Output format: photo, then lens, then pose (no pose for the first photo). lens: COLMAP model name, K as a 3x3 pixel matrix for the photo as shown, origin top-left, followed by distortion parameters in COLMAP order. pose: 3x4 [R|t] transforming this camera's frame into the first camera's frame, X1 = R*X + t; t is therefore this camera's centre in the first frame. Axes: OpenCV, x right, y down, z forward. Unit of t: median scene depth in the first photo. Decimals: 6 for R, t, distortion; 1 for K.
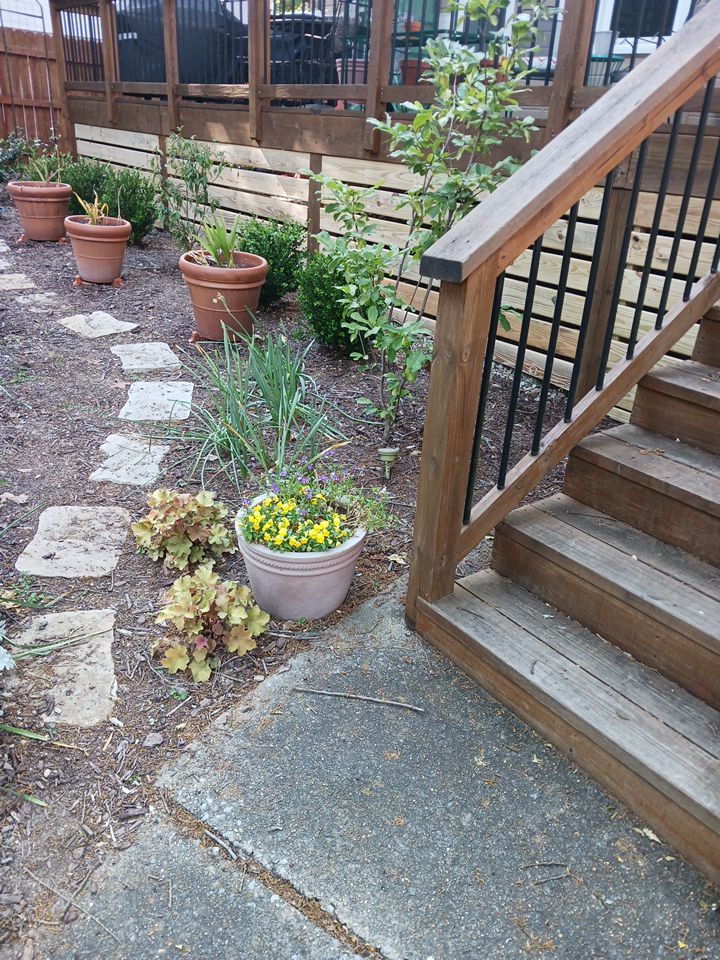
lens RADIAL K [[744.0, 0, 378.2], [0, 744.0, 478.4], [0, 0, 1]] dist [0.100006, -0.115919]
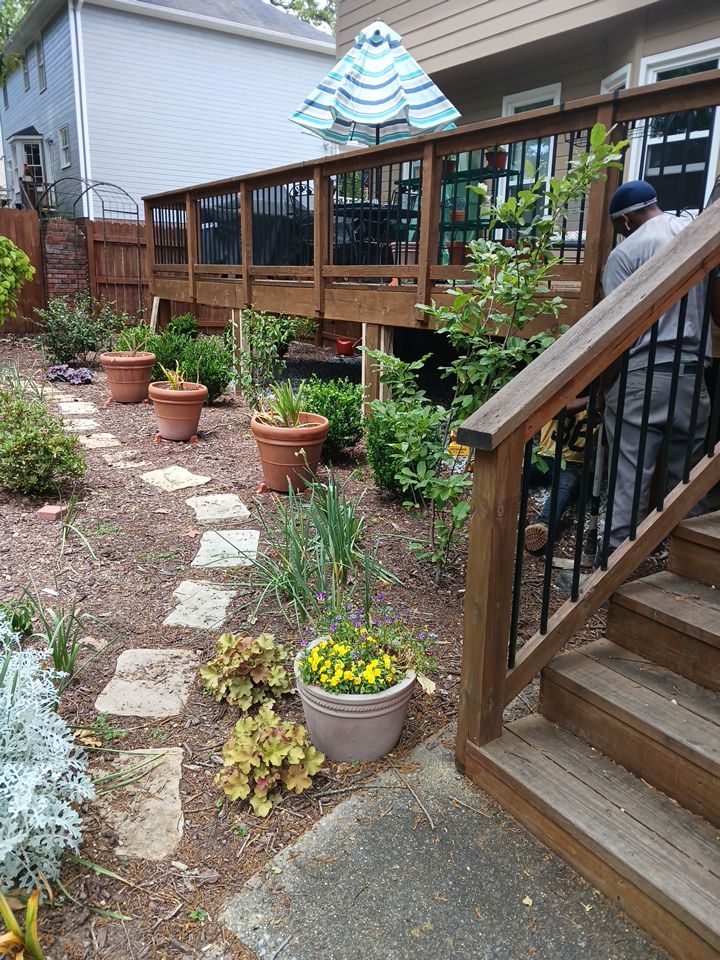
lens RADIAL K [[768.0, 0, 360.0], [0, 768.0, 480.0], [0, 0, 1]] dist [0.025744, -0.014958]
pose [[0.994574, -0.016999, -0.102635, 0.022374], [-0.001676, 0.983815, -0.179181, -0.004245], [0.104020, 0.178381, 0.978448, -0.127256]]
